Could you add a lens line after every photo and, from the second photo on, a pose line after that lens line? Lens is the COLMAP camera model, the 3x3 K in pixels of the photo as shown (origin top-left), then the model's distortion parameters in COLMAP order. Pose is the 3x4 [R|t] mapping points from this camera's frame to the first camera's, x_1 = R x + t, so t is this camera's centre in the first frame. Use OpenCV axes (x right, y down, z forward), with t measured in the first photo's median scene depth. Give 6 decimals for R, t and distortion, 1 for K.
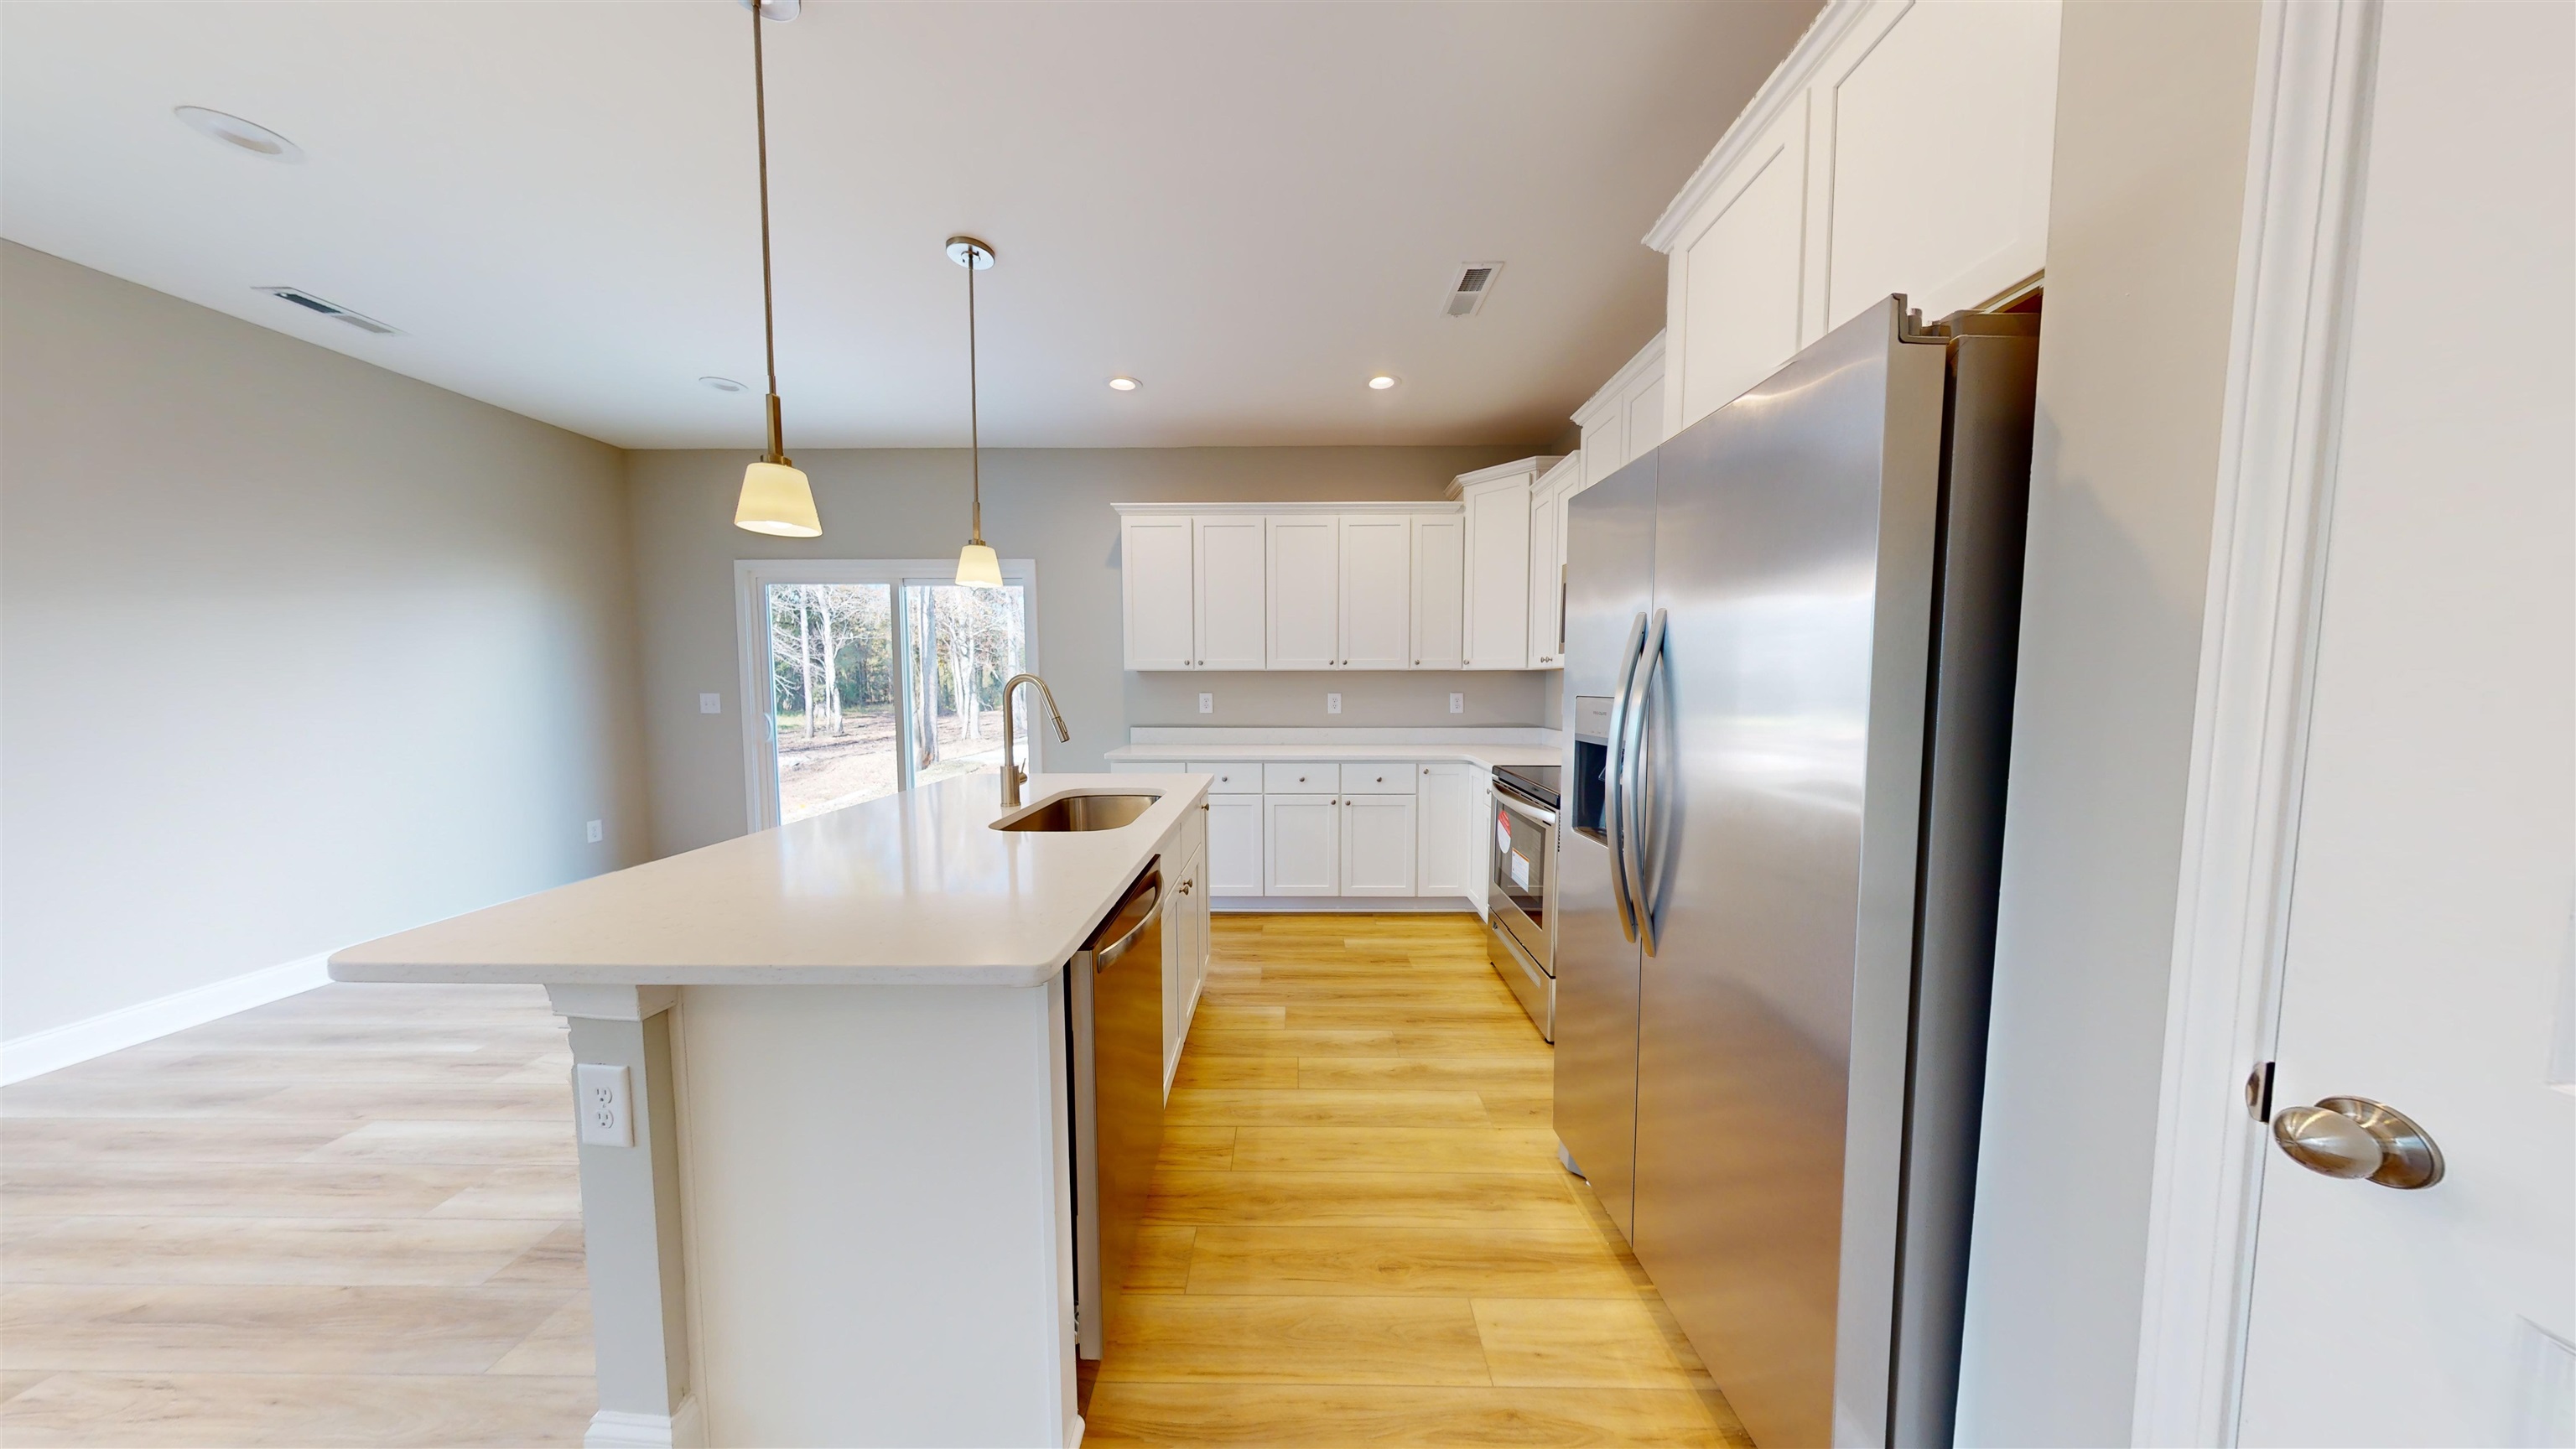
lens RADIAL K [[782.3, 0, 1288.0], [0, 782.3, 724.5], [0, 0, 1]] dist [-0.000010, -0.000008]
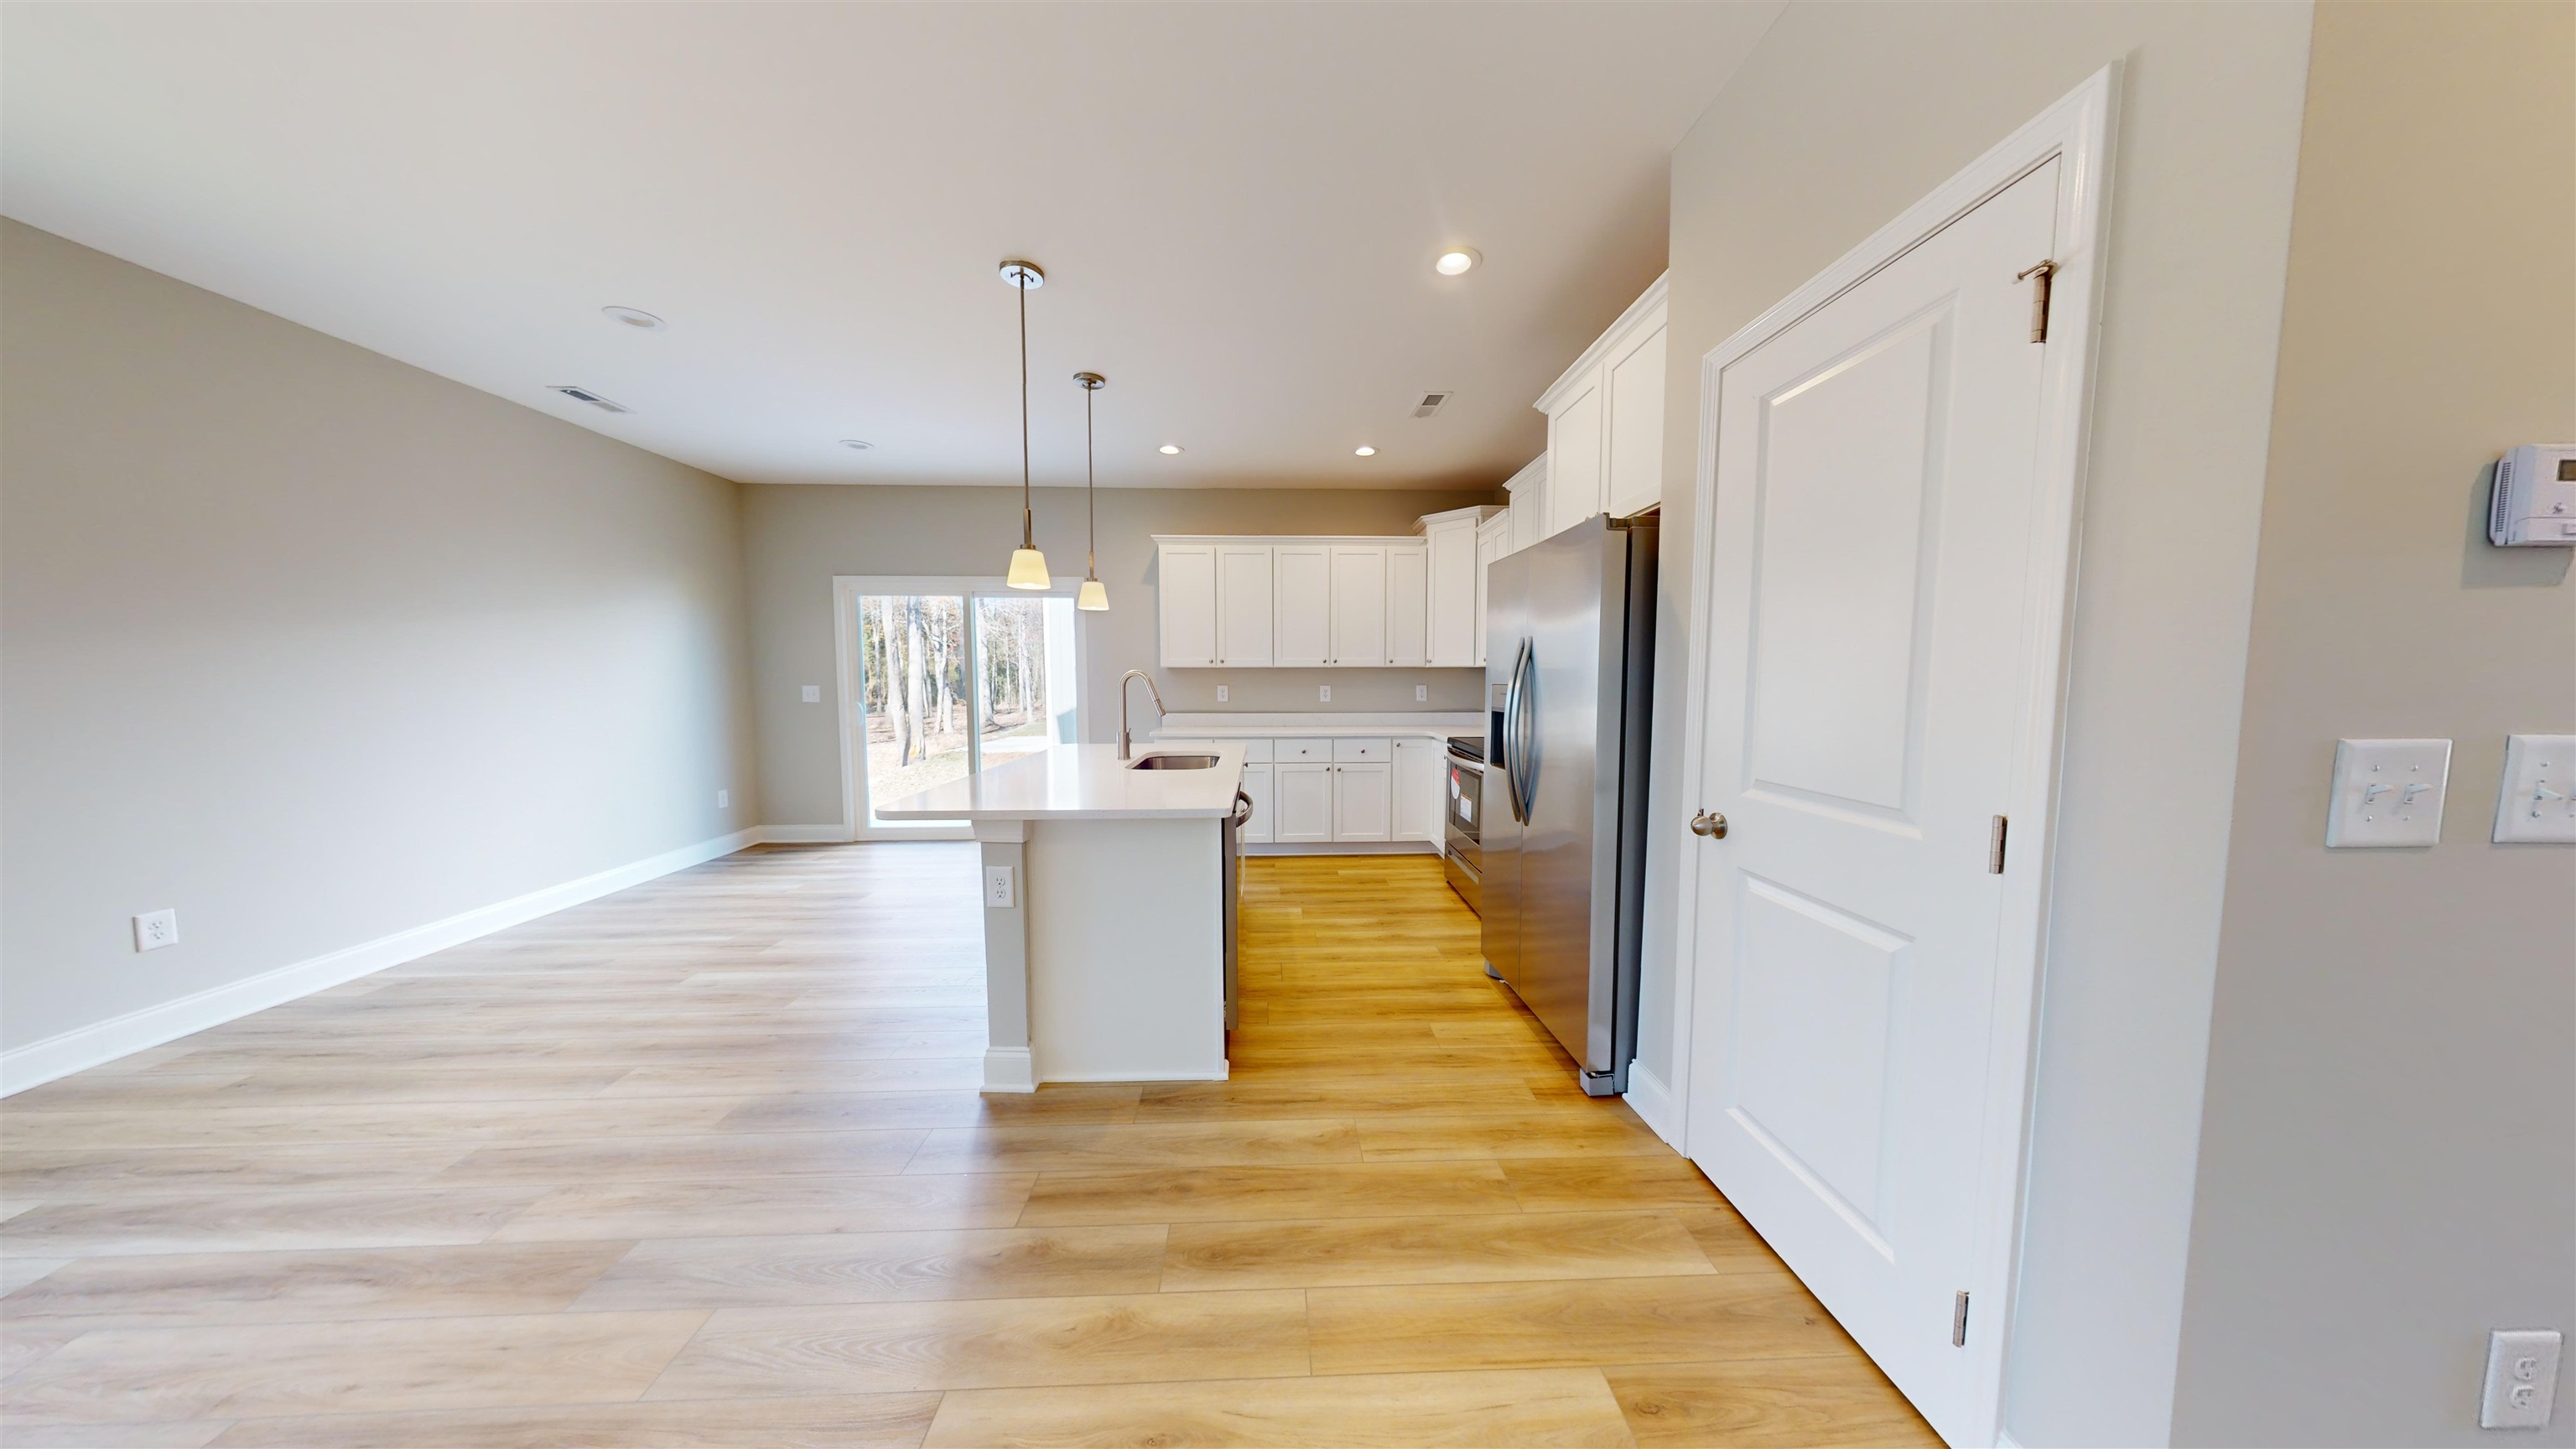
lens RADIAL K [[900.7, 0, 1287.4], [0, 900.7, 736.5], [0, 0, 1]] dist [-0.000090, -0.000048]
pose [[0.997998, -0.004183, 0.063102, -0.126269], [0.003468, 0.999928, 0.011449, 0.034437], [-0.063146, -0.011208, 0.997941, -0.597406]]
